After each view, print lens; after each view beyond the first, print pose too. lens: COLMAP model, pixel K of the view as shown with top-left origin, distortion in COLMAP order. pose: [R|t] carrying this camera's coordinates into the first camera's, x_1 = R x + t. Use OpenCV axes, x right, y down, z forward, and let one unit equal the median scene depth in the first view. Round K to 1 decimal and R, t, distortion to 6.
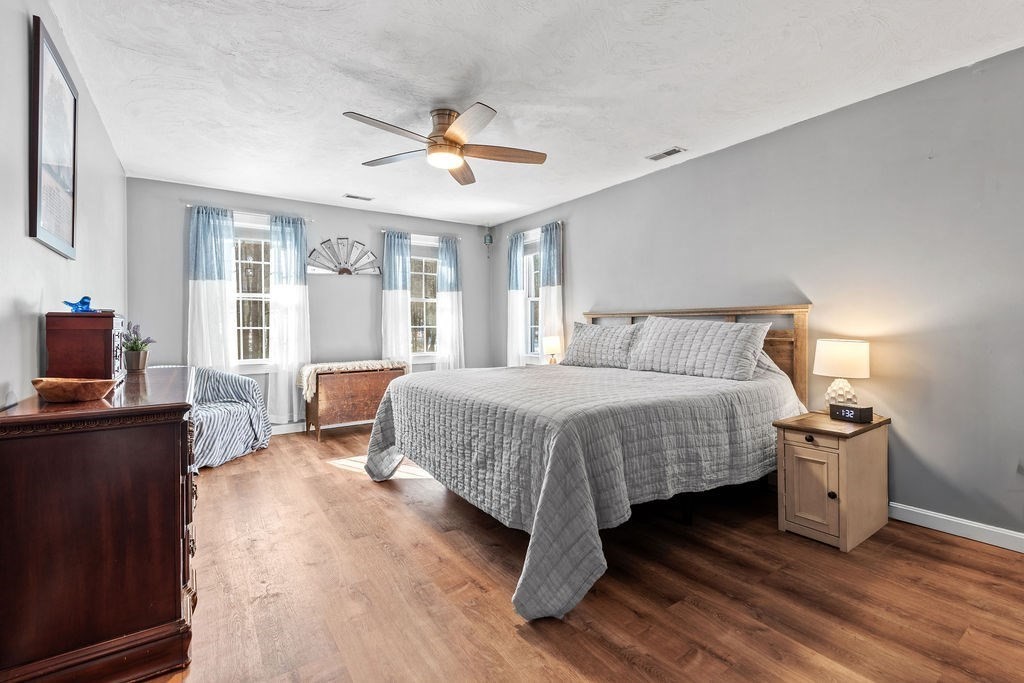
lens RADIAL K [[463.5, 0, 513.8], [0, 463.5, 306.6], [0, 0, 1]] dist [0.003079, 0.000036]
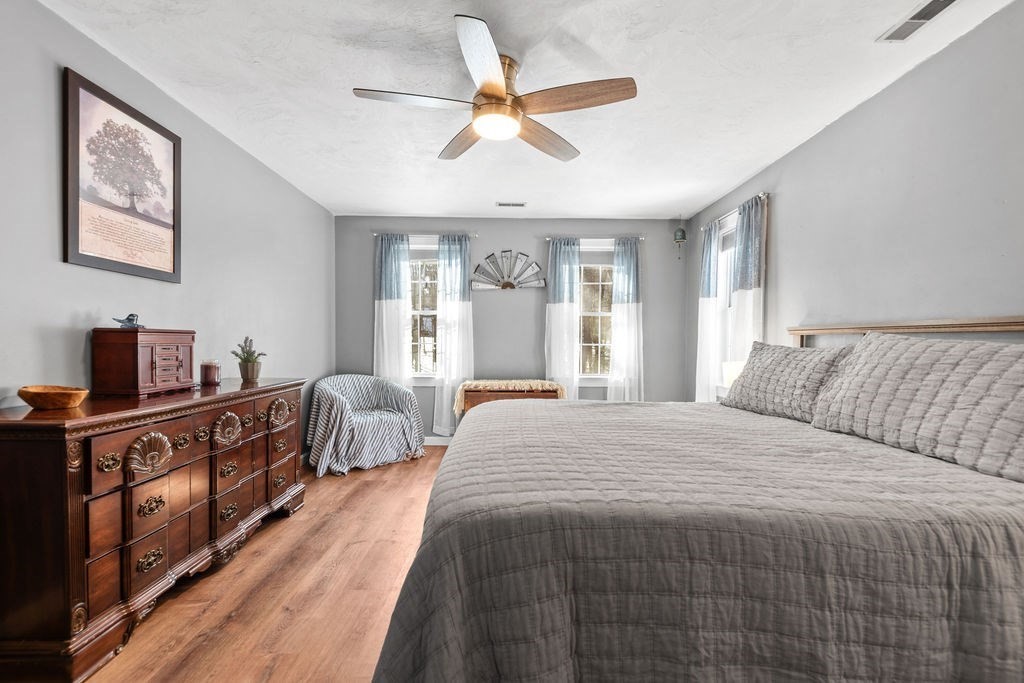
lens RADIAL K [[457.2, 0, 512.0], [0, 457.2, 341.5], [0, 0, 1]] dist [0.016575, -0.010812]
pose [[0.826129, 0.012194, -0.563349, 0.194492], [0.009966, 0.999293, 0.036245, 0.005824], [0.563393, -0.035557, 0.825424, 0.246045]]
